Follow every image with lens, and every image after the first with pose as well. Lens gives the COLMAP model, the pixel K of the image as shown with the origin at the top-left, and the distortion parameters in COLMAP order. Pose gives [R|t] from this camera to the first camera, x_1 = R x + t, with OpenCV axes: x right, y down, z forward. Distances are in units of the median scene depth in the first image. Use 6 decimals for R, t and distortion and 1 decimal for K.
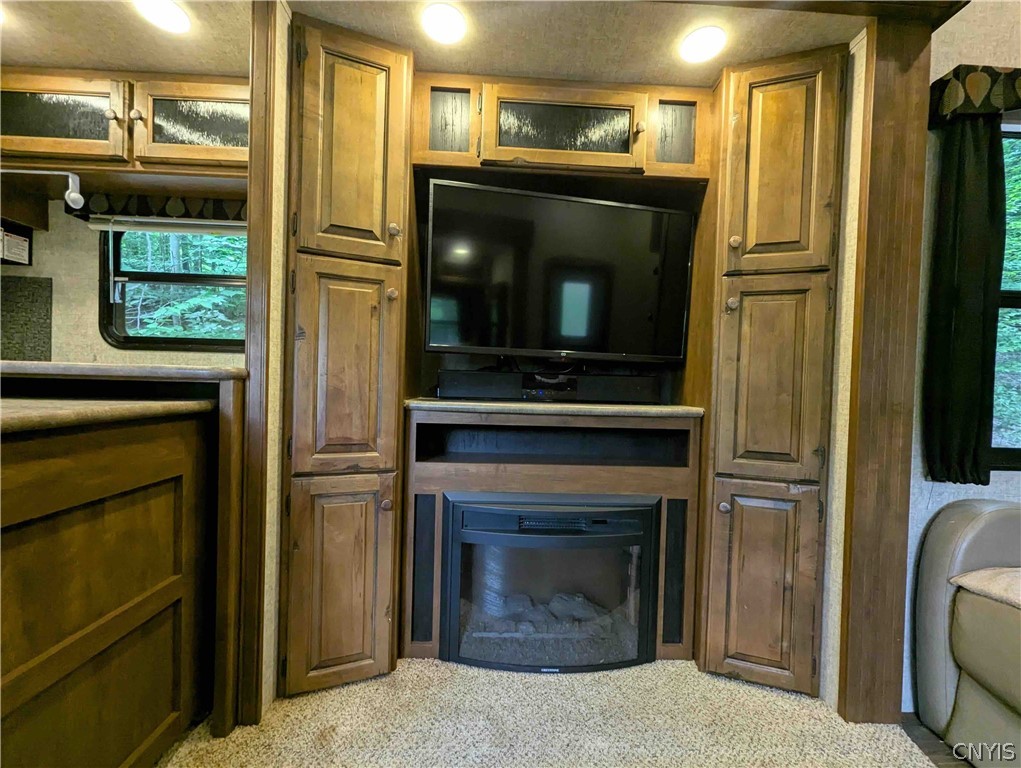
lens RADIAL K [[425.3, 0, 512.9], [0, 425.3, 389.6], [0, 0, 1]] dist [0.003032, -0.000665]
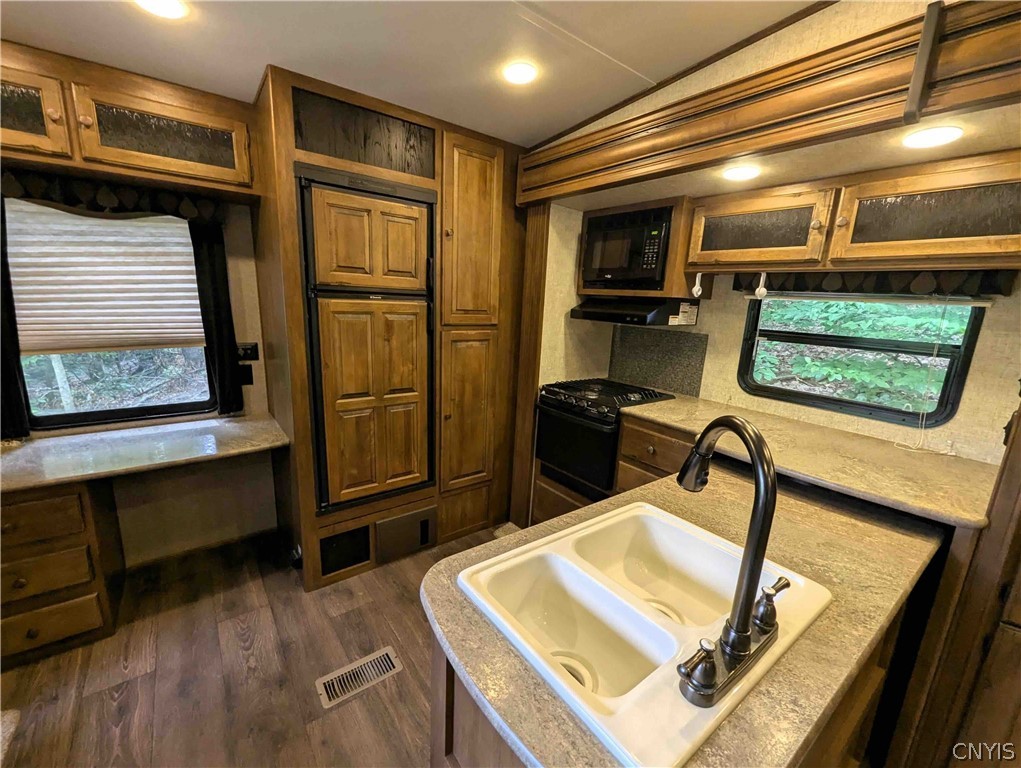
lens RADIAL K [[425.3, 0, 512.8], [0, 425.3, 391.5], [0, 0, 1]] dist [0.003032, -0.000665]
pose [[0.582725, 0.174719, -0.793666, -0.442409], [-0.050997, 0.982552, 0.178857, -0.378922], [0.811068, -0.063750, 0.581468, -0.377706]]
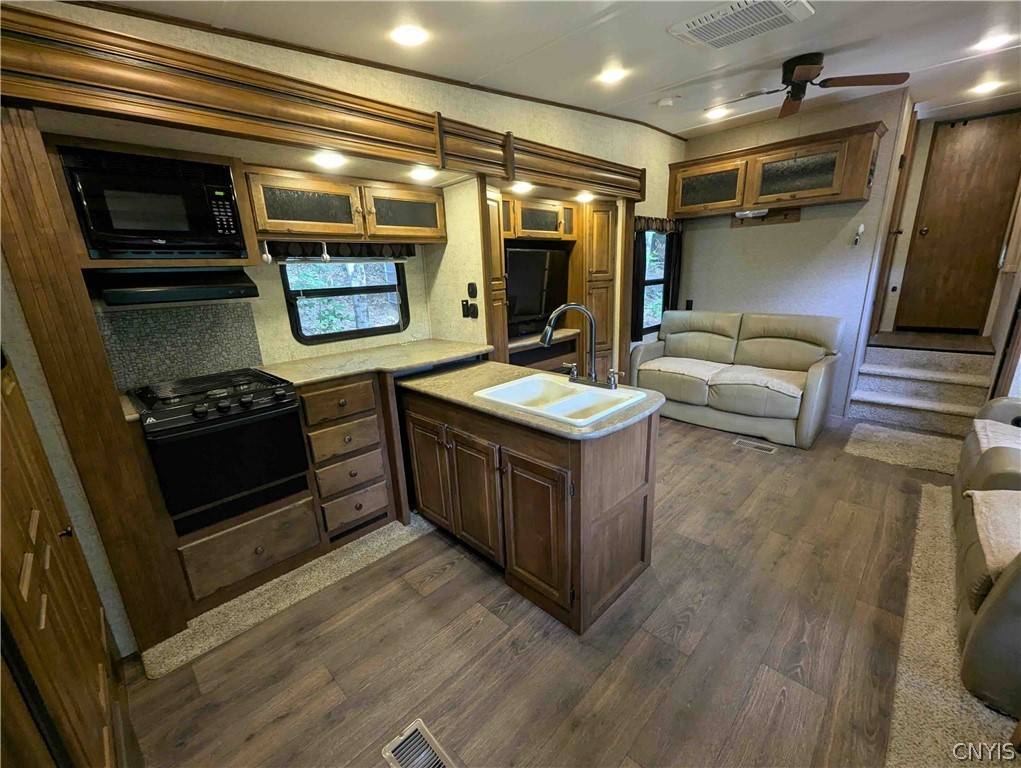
lens RADIAL K [[425.3, 0, 513.0], [0, 425.3, 392.6], [0, 0, 1]] dist [0.003032, -0.000665]
pose [[0.724036, -0.245697, 0.644519, -1.830636], [0.075070, 0.956926, 0.280458, -0.392240], [-0.685665, -0.154678, 0.711294, -0.761777]]
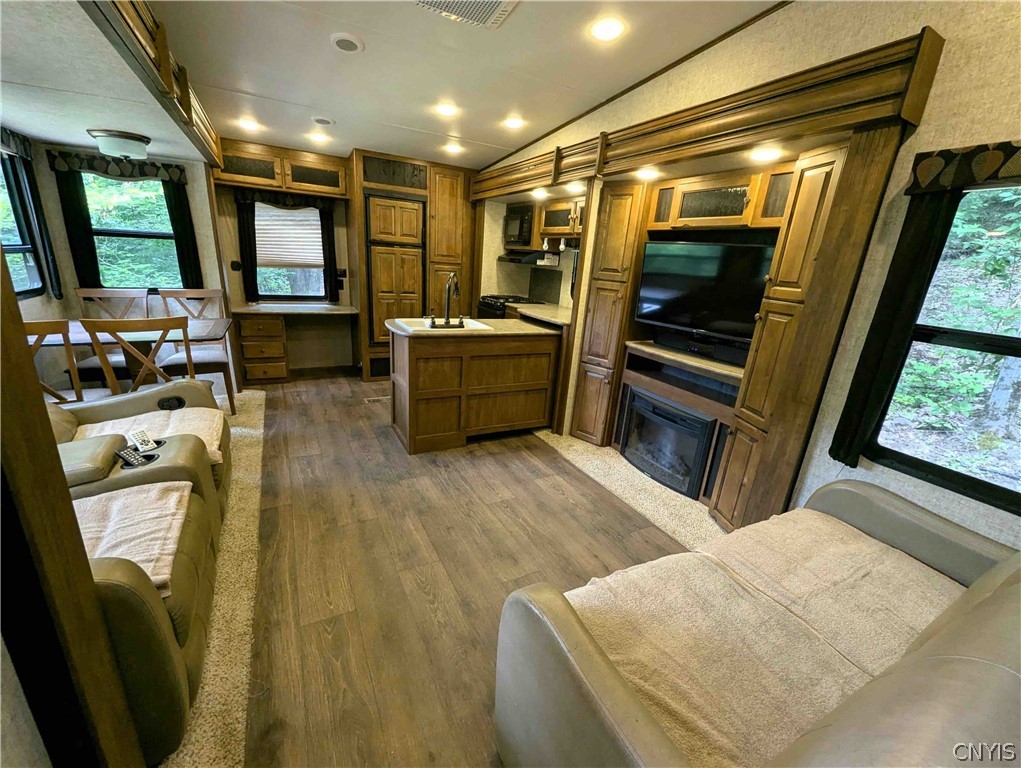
lens RADIAL K [[425.3, 0, 512.8], [0, 425.3, 394.6], [0, 0, 1]] dist [0.003032, -0.000665]
pose [[0.435698, 0.277203, -0.856344, 1.558784], [-0.082342, 0.959681, 0.268760, -0.272081], [0.896319, -0.046585, 0.440956, -0.577710]]
